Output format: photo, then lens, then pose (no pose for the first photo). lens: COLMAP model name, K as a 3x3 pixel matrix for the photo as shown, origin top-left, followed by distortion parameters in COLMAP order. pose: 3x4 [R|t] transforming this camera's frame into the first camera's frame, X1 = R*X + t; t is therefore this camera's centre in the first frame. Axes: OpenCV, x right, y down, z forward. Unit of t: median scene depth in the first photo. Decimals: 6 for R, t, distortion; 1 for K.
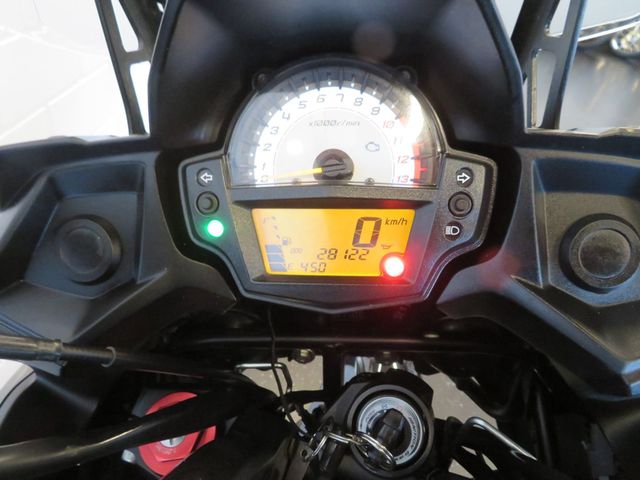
lens RADIAL K [[457.6, 0, 320.0], [0, 457.6, 240.0], [0, 0, 1]] dist [0.001087, -0.004373]
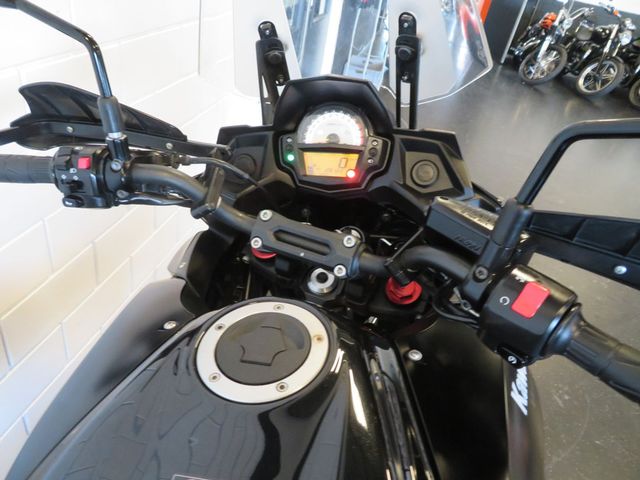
lens RADIAL K [[457.6, 0, 320.0], [0, 457.6, 240.0], [0, 0, 1]] dist [0.001087, -0.004373]
pose [[0.988843, 0.073909, -0.129336, 0.367253], [-0.086054, 0.992128, -0.090976, 0.734608], [0.121594, 0.101090, 0.987419, -1.778439]]
